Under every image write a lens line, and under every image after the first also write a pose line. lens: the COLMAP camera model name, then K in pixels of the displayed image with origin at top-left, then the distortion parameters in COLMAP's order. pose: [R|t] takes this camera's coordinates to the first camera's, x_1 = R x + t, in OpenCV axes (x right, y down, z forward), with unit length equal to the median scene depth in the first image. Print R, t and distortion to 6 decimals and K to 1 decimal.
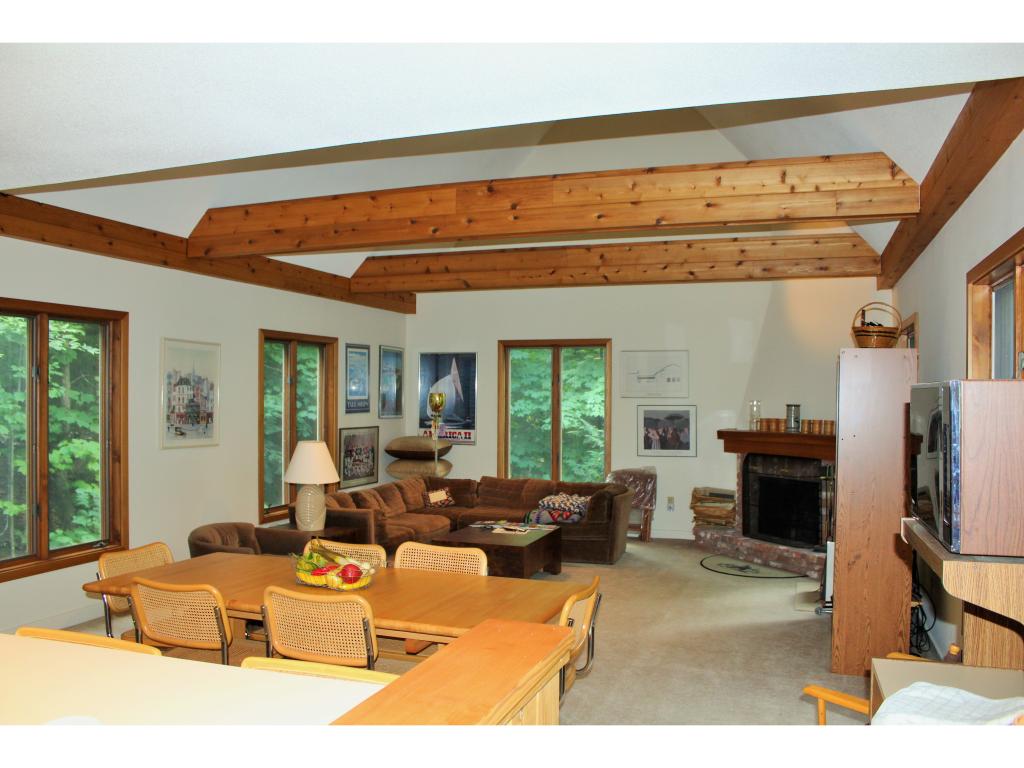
lens RADIAL K [[854.2, 0, 510.1], [0, 854.2, 390.6], [0, 0, 1]] dist [-0.155867, 0.132716]
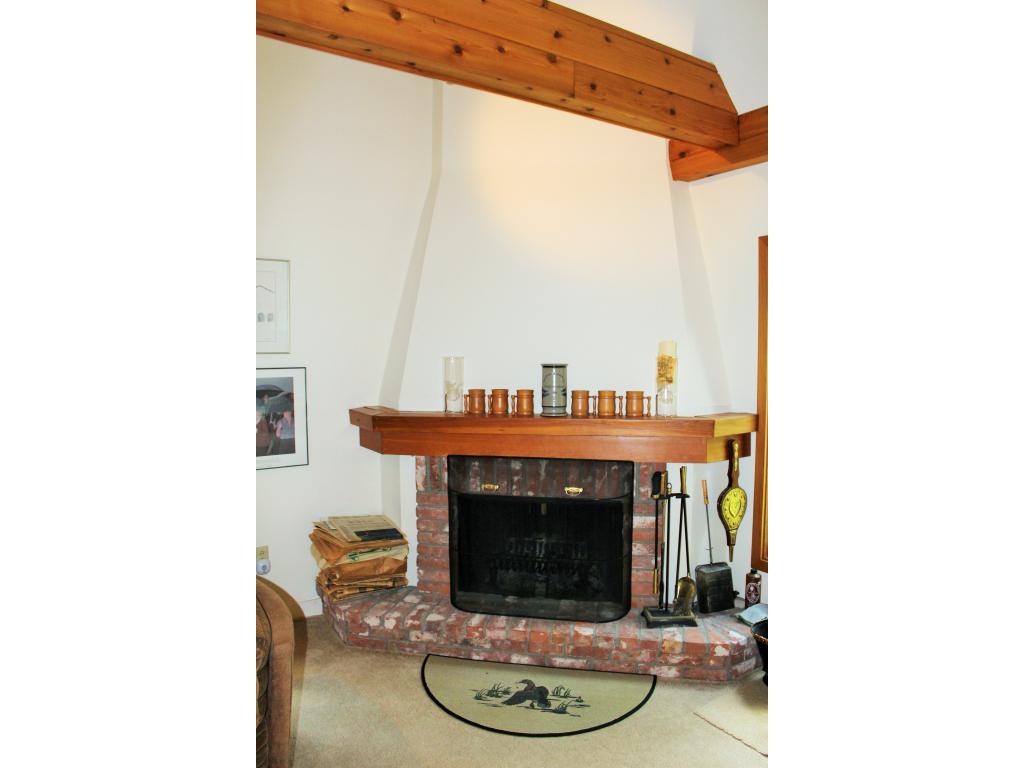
lens RADIAL K [[629.3, 0, 512.0], [0, 629.3, 384.0], [0, 0, 1]] dist [-0.129382, 0.038881]
pose [[0.603403, -0.051027, 0.795802, -0.009234], [-0.002039, 0.997849, 0.065528, 0.002370], [-0.797434, -0.041163, 0.602001, 0.706281]]
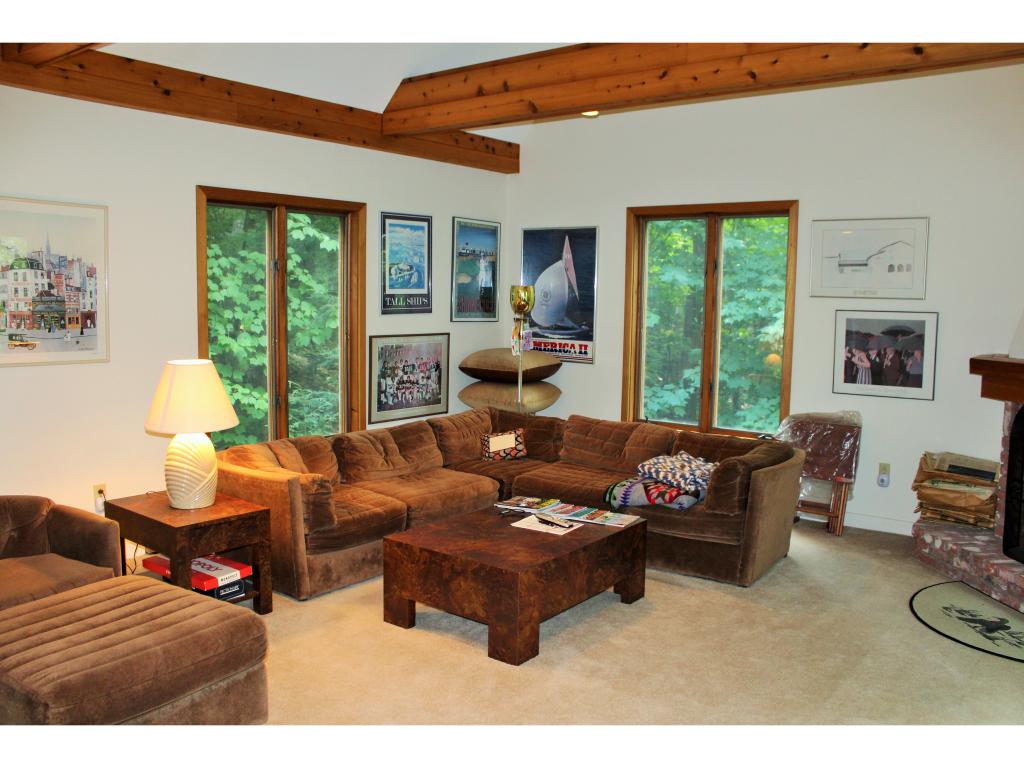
lens RADIAL K [[854.2, 0, 510.1], [0, 854.2, 390.6], [0, 0, 1]] dist [-0.155867, 0.132716]
pose [[0.947945, 0.044642, -0.315290, 0.129453], [-0.008231, 0.993229, 0.115884, 0.007788], [0.318328, -0.107256, 0.941893, 0.387905]]
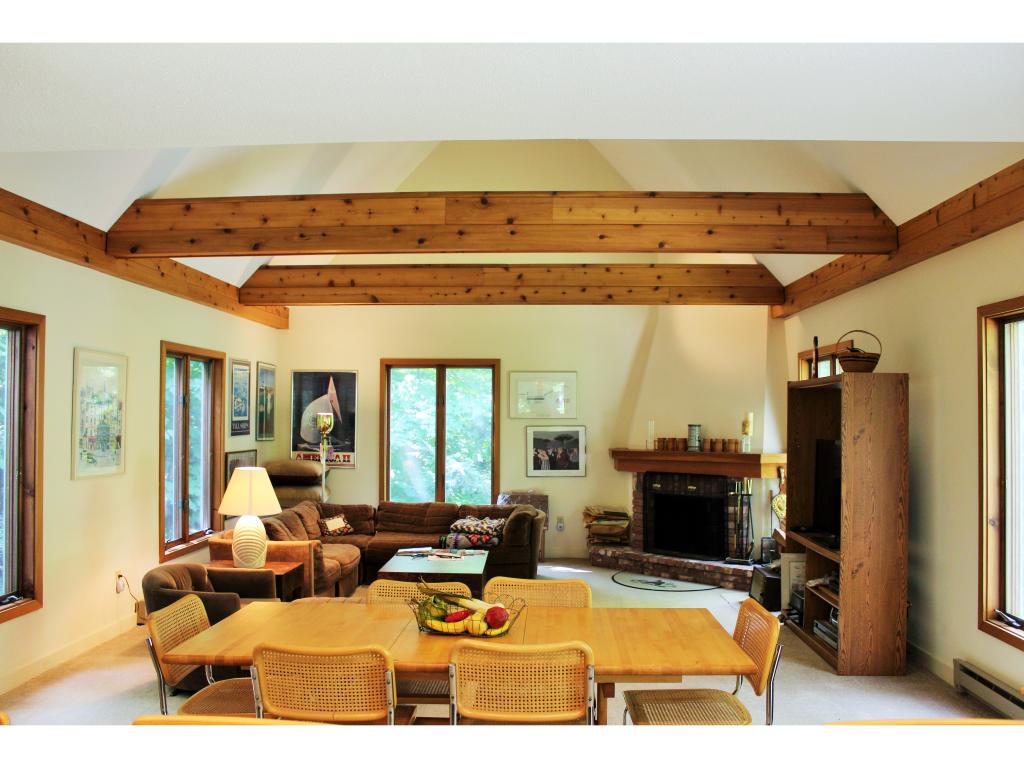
lens RADIAL K [[846.6, 0, 512.0], [0, 846.6, 384.0], [0, 0, 1]] dist [-0.149769, 0.134412]
pose [[0.954166, 0.010355, 0.299098, -0.179468], [-0.000647, 0.999470, -0.032537, 0.000088], [-0.299277, 0.030852, 0.953667, 0.057628]]
